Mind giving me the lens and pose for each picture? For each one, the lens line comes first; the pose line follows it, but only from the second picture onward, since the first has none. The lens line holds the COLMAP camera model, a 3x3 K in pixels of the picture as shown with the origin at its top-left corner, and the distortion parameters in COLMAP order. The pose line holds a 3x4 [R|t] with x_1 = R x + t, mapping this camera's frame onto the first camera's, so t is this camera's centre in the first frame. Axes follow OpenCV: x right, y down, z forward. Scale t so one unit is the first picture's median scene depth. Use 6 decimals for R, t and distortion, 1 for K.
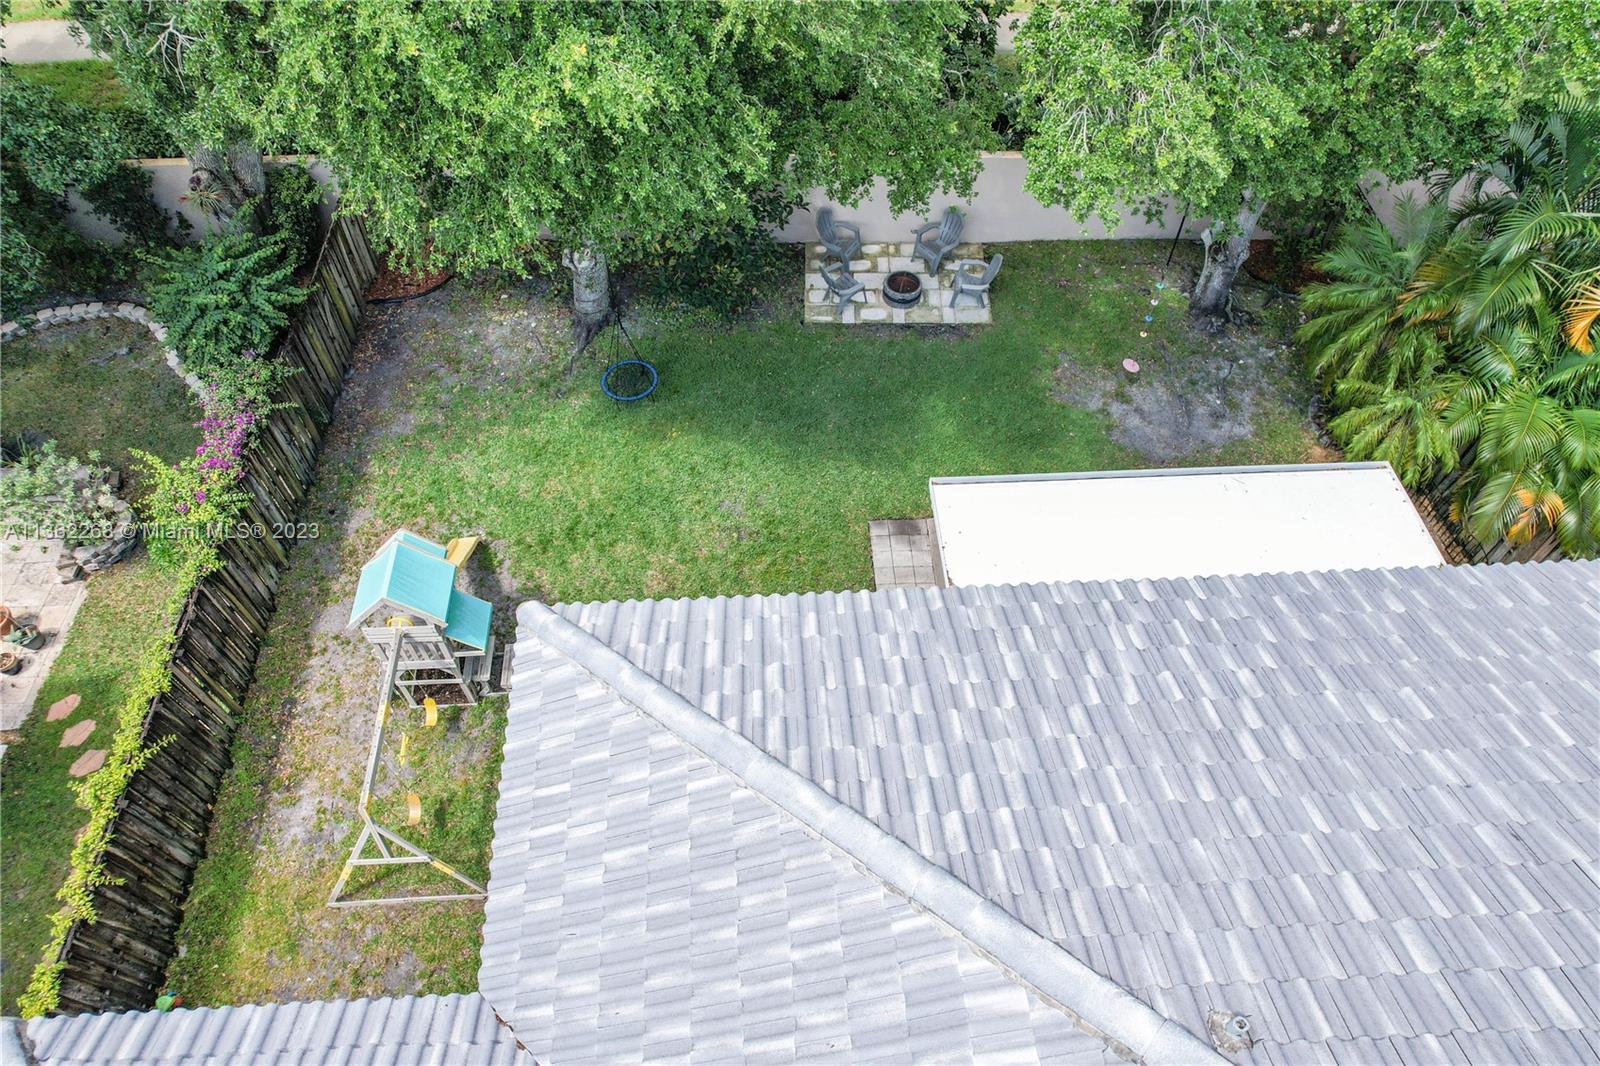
lens RADIAL K [[1002.2, 0, 800.3], [0, 1002.2, 541.3], [0, 0, 1]] dist [-0.027222, 0.002017]
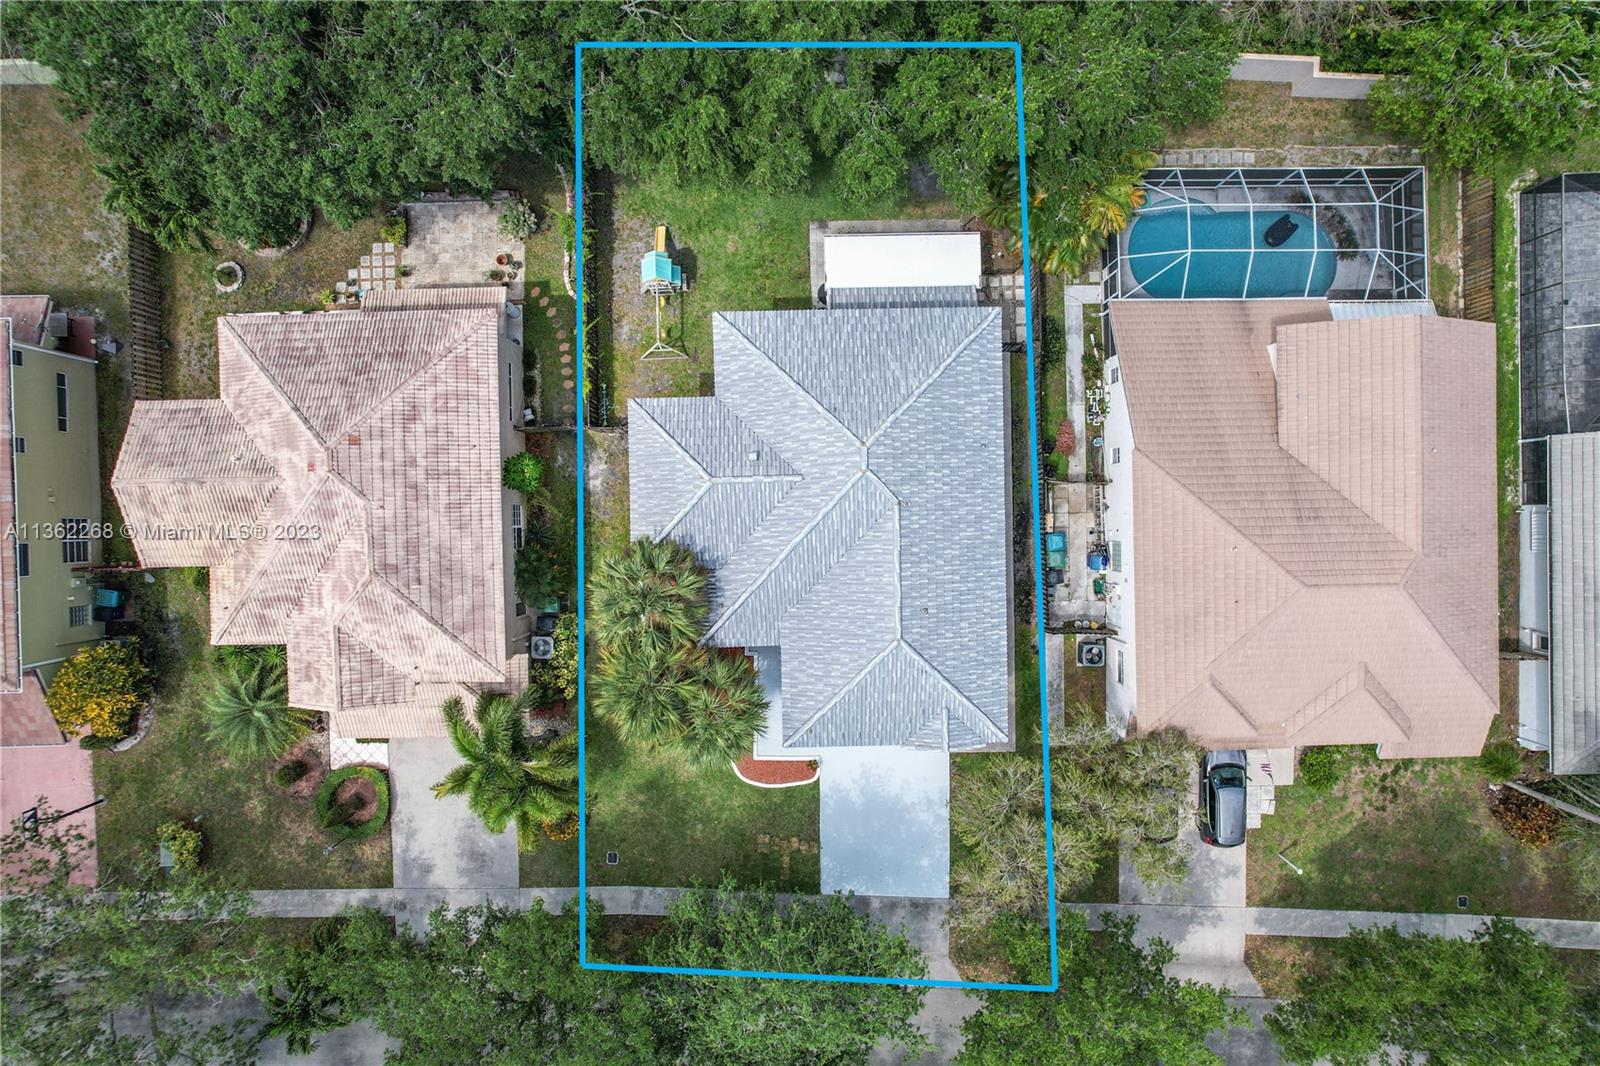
lens RADIAL K [[1002.2, 0, 801.1], [0, 1002.2, 533.7], [0, 0, 1]] dist [-0.027222, 0.002017]
pose [[0.999364, 0.035443, 0.004006, 0.072342], [-0.030889, 0.803788, 0.594113, -1.057672], [0.017837, -0.593859, 0.804371, -1.842743]]
